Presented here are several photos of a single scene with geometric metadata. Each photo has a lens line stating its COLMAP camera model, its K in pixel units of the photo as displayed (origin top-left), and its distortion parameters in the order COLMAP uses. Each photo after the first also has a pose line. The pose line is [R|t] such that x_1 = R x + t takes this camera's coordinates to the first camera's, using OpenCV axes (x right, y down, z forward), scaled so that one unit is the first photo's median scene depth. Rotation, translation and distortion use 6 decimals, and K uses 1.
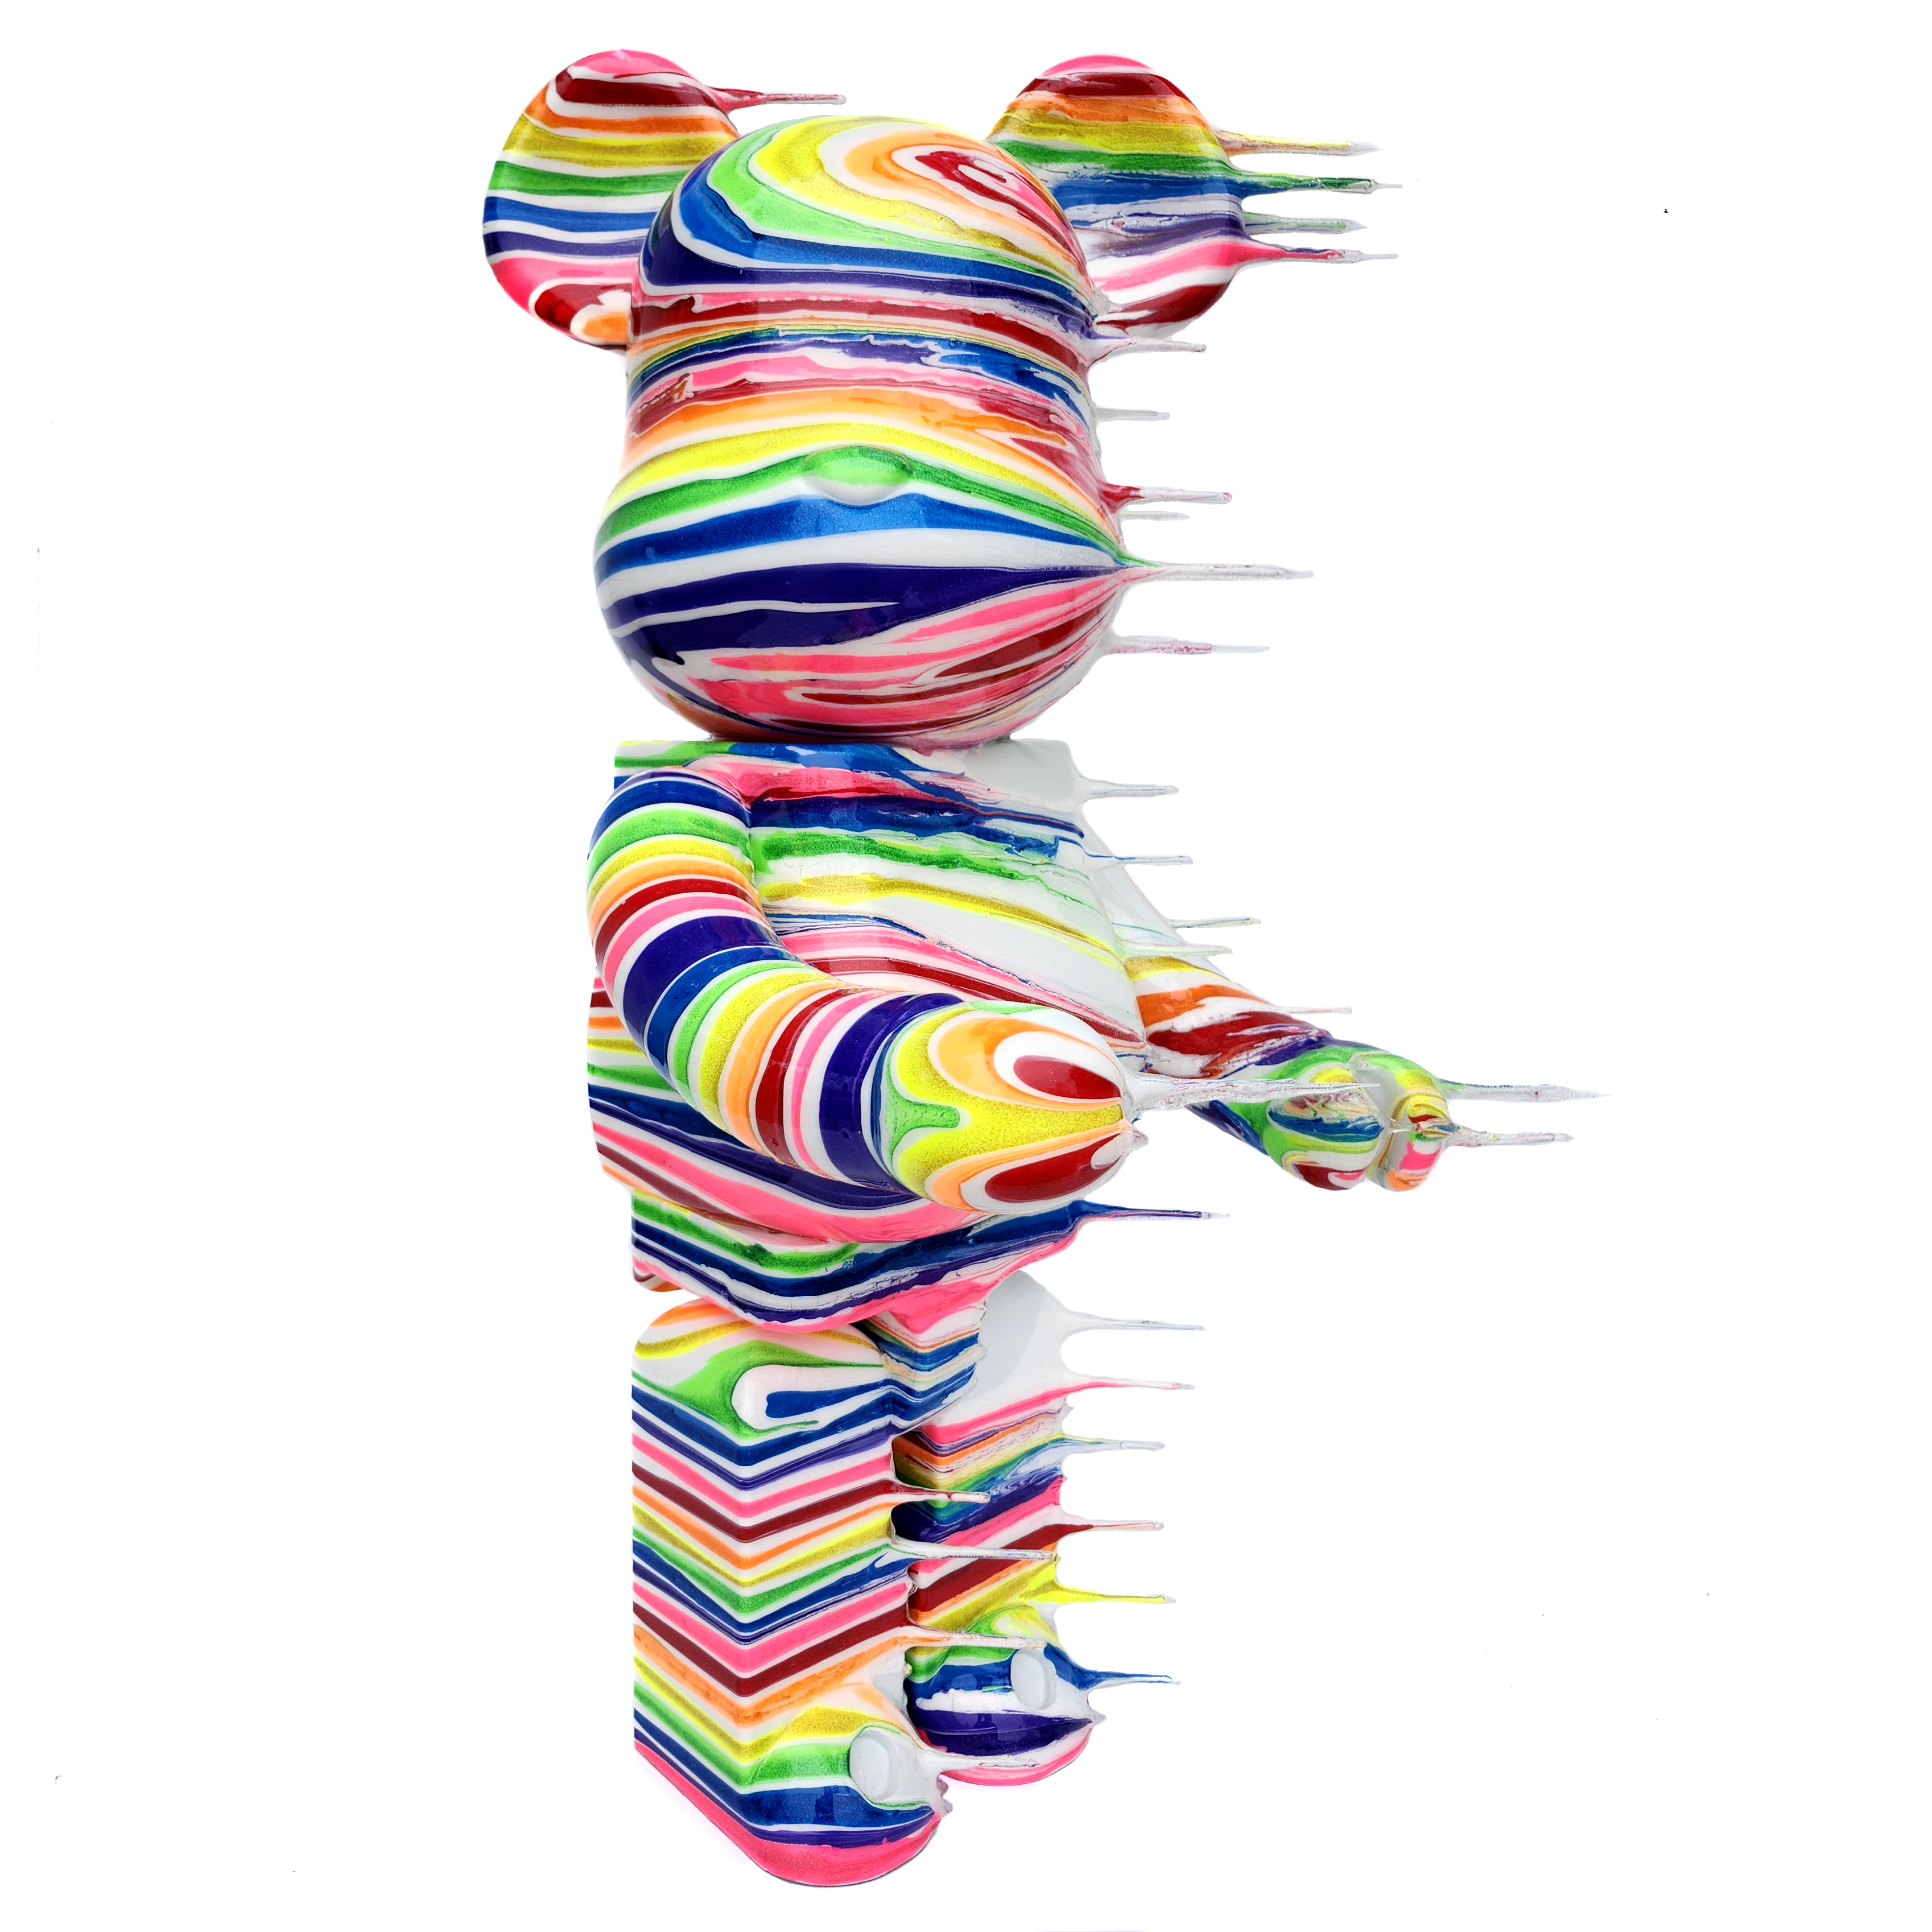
lens RADIAL K [[1676.4, 0, 863.3], [0, 1676.4, 935.5], [0, 0, 1]] dist [0.102352, -0.174066]
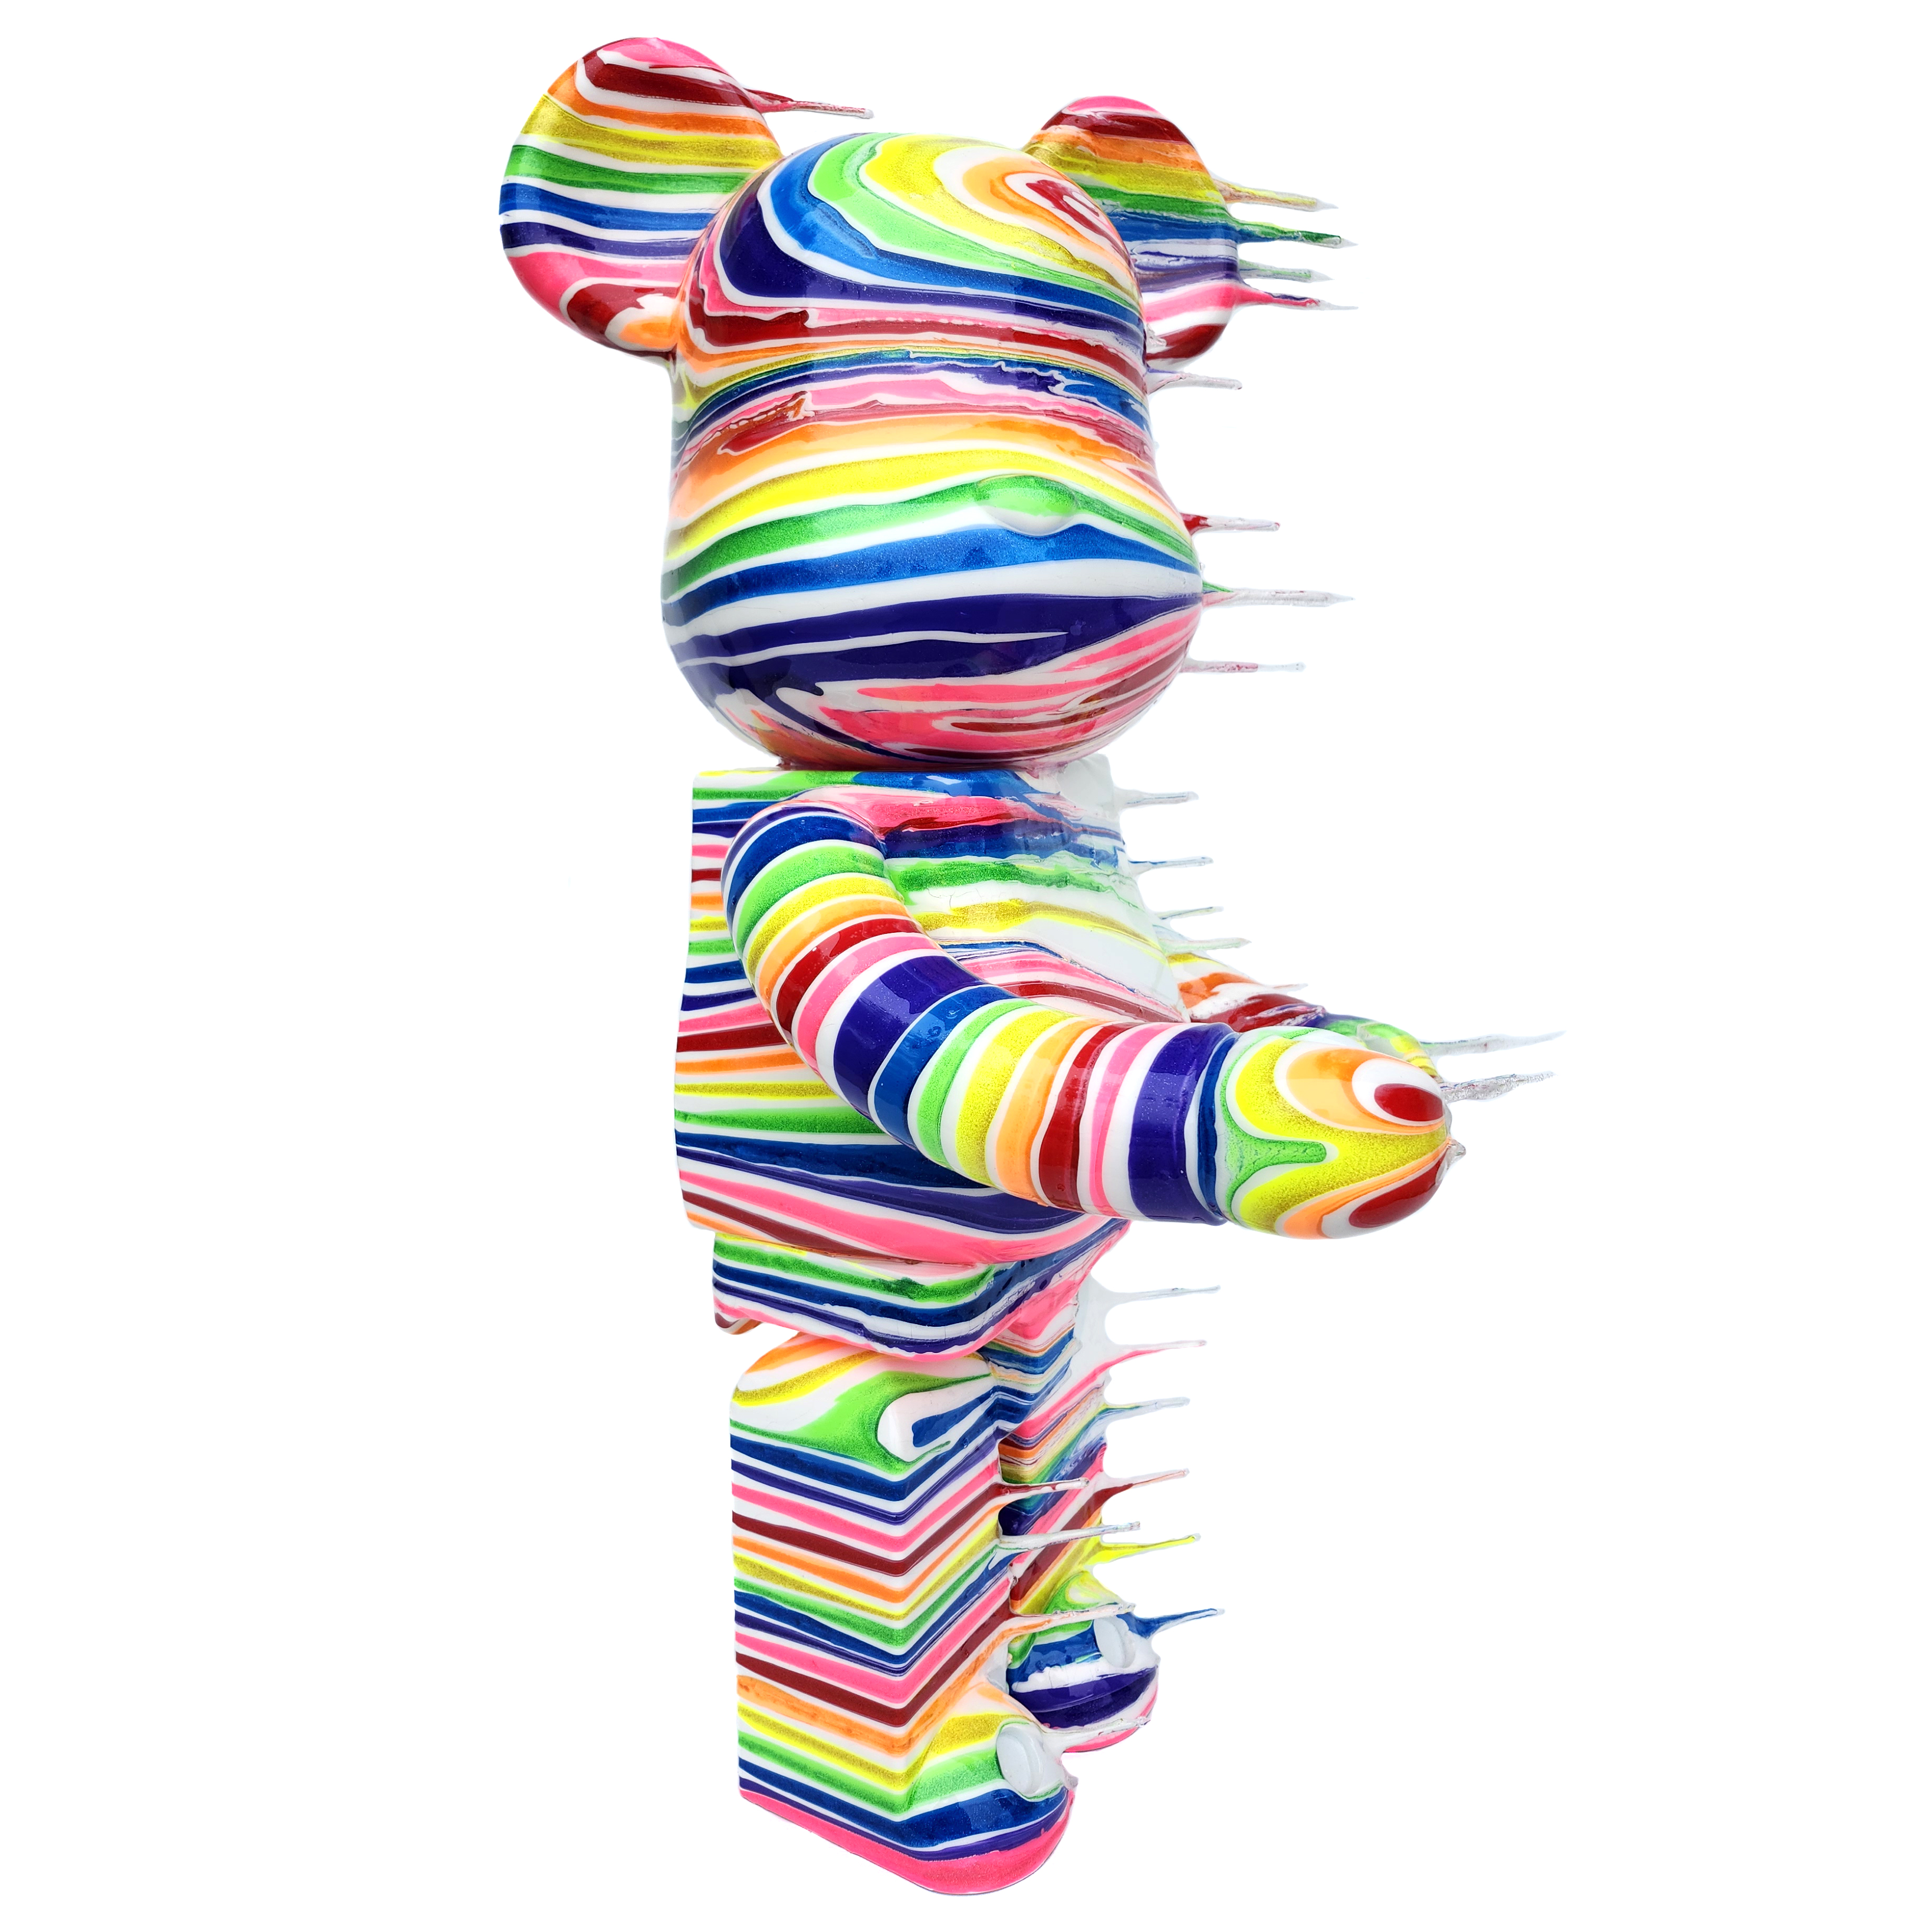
lens RADIAL K [[1543.1, 0, 966.4], [0, 1543.1, 922.5], [0, 0, 1]] dist [0.089028, -0.144589]
pose [[0.944005, -0.068164, 0.322814, -0.291945], [0.061657, 0.997636, 0.030352, -0.047709], [-0.324120, -0.008748, 0.945975, 0.120398]]
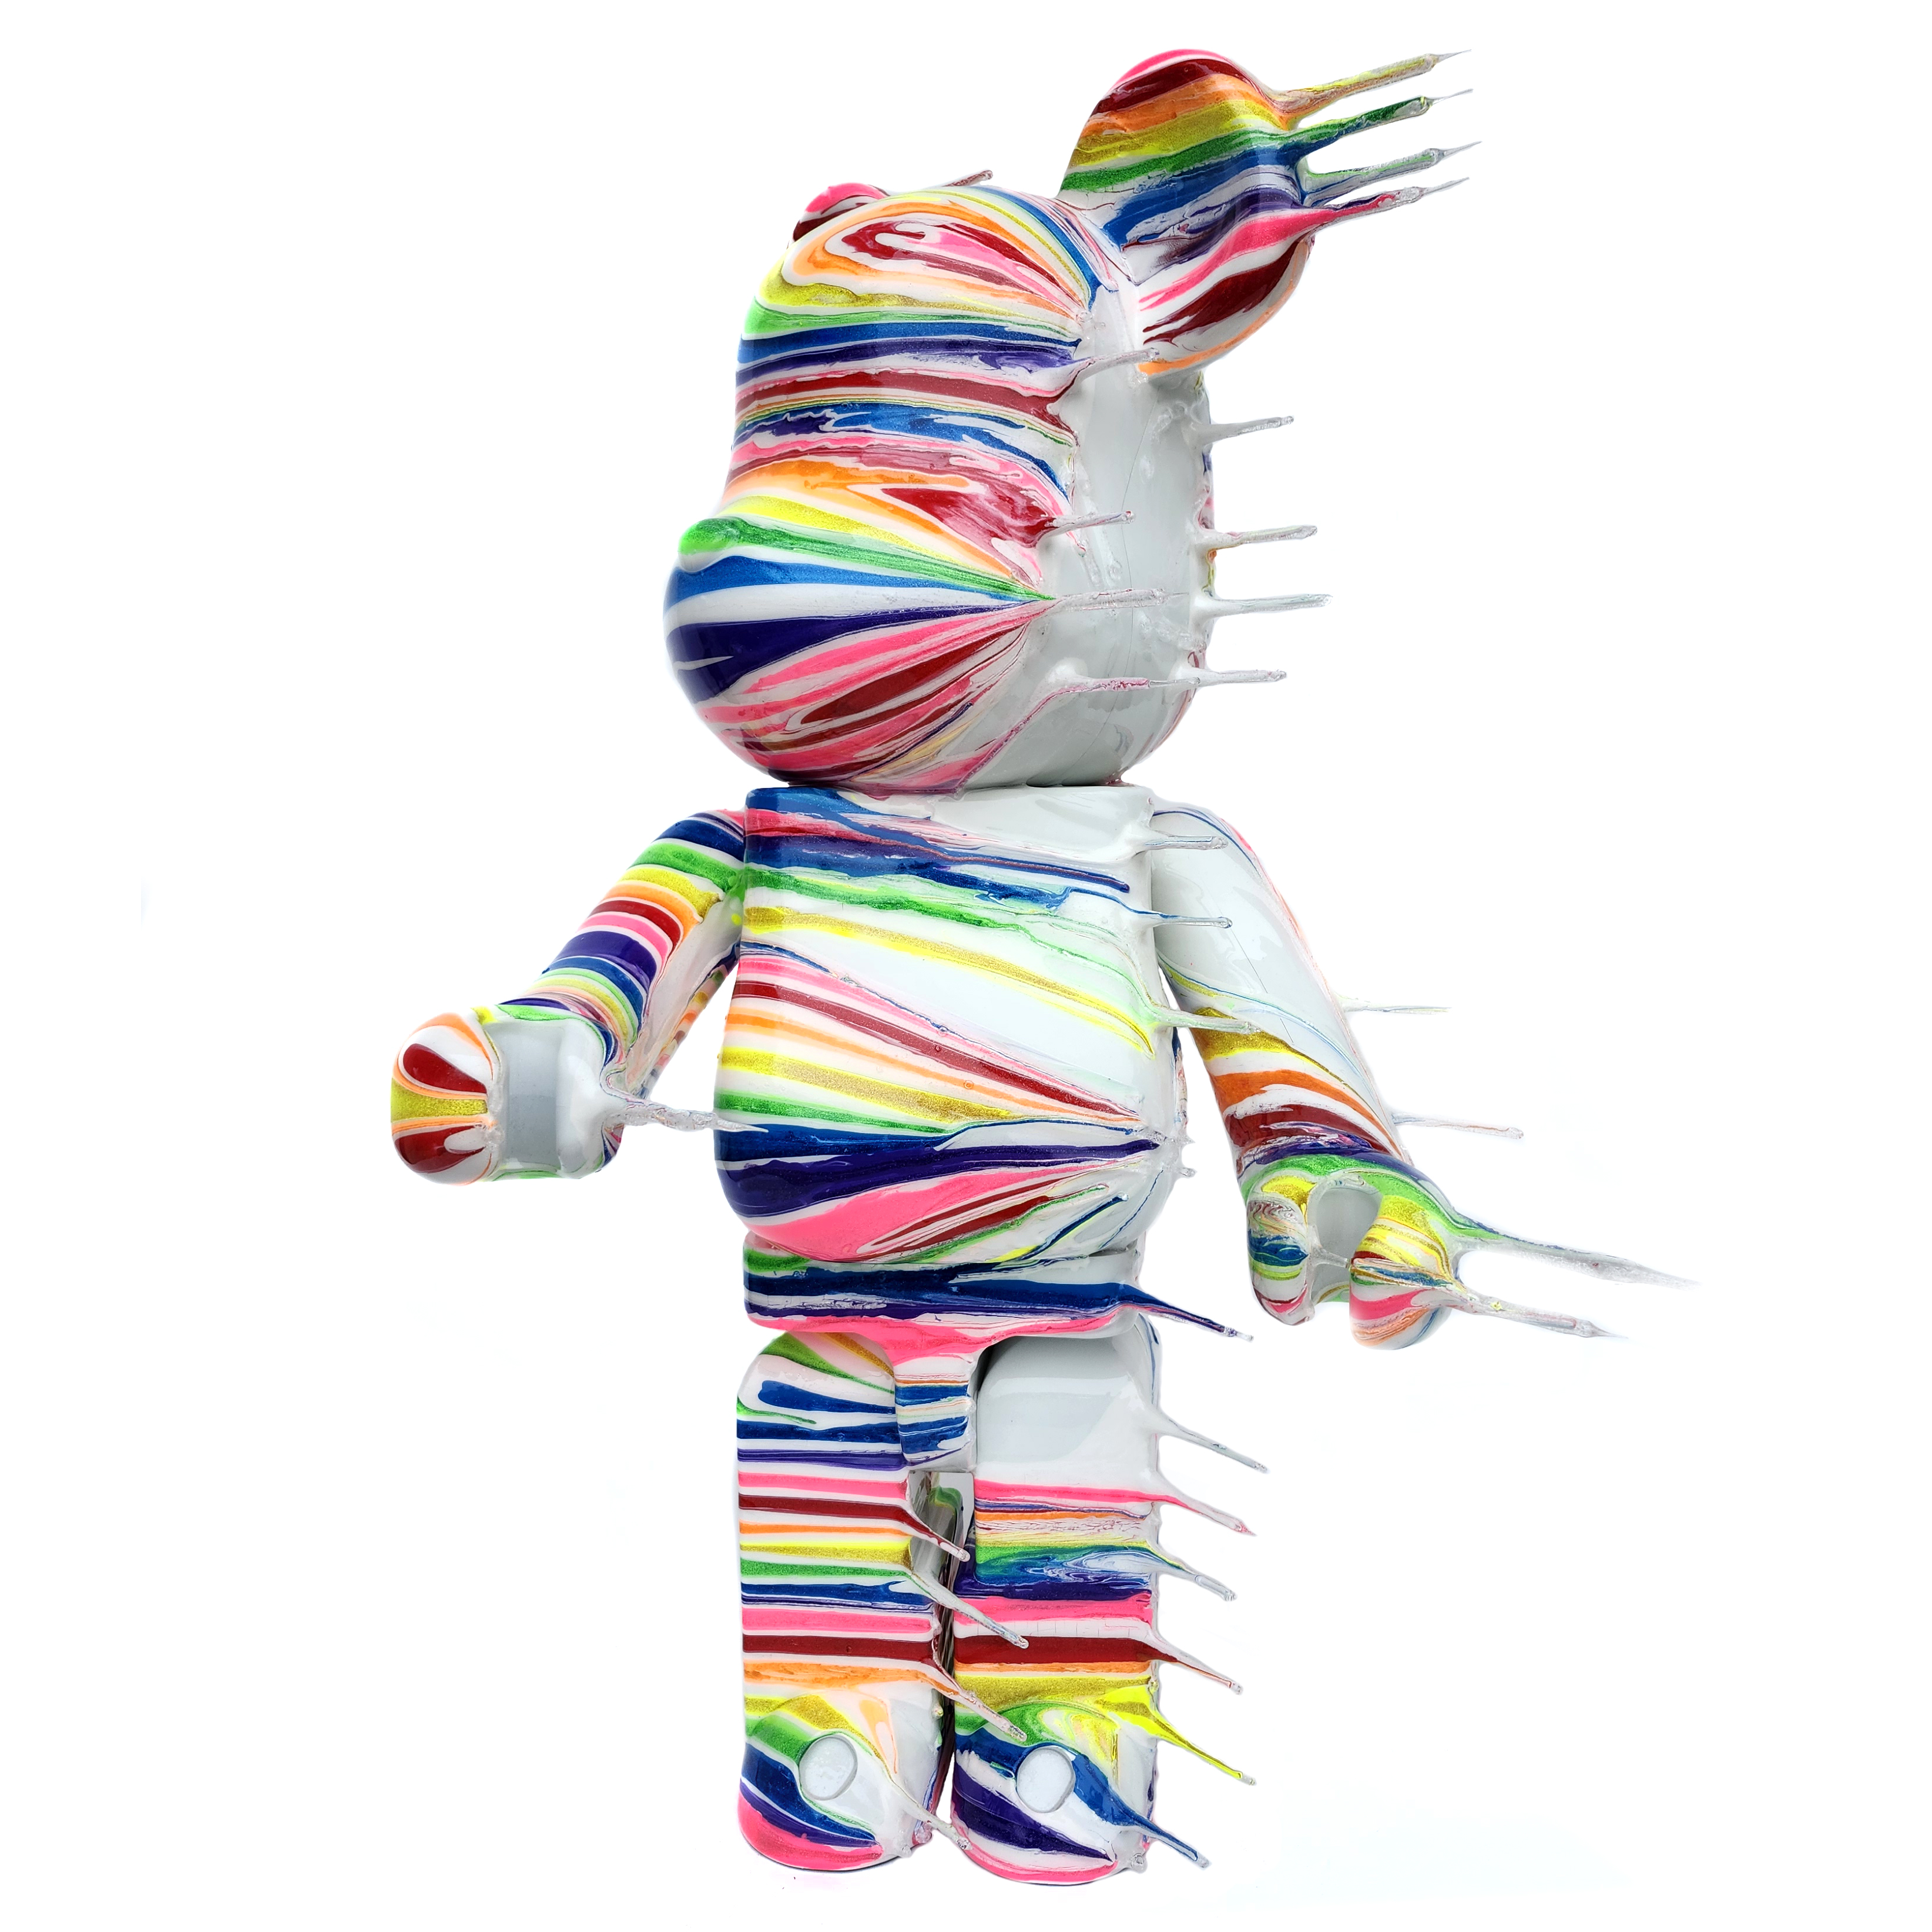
lens RADIAL K [[1706.4, 0, 966.0], [0, 1706.4, 966.0], [0, 0, 1]] dist [0.105929, -0.164333]
pose [[0.674794, 0.068703, -0.734801, 0.805947], [-0.092761, 0.995657, 0.007907, -0.017127], [0.732153, 0.062825, 0.678236, 0.309383]]
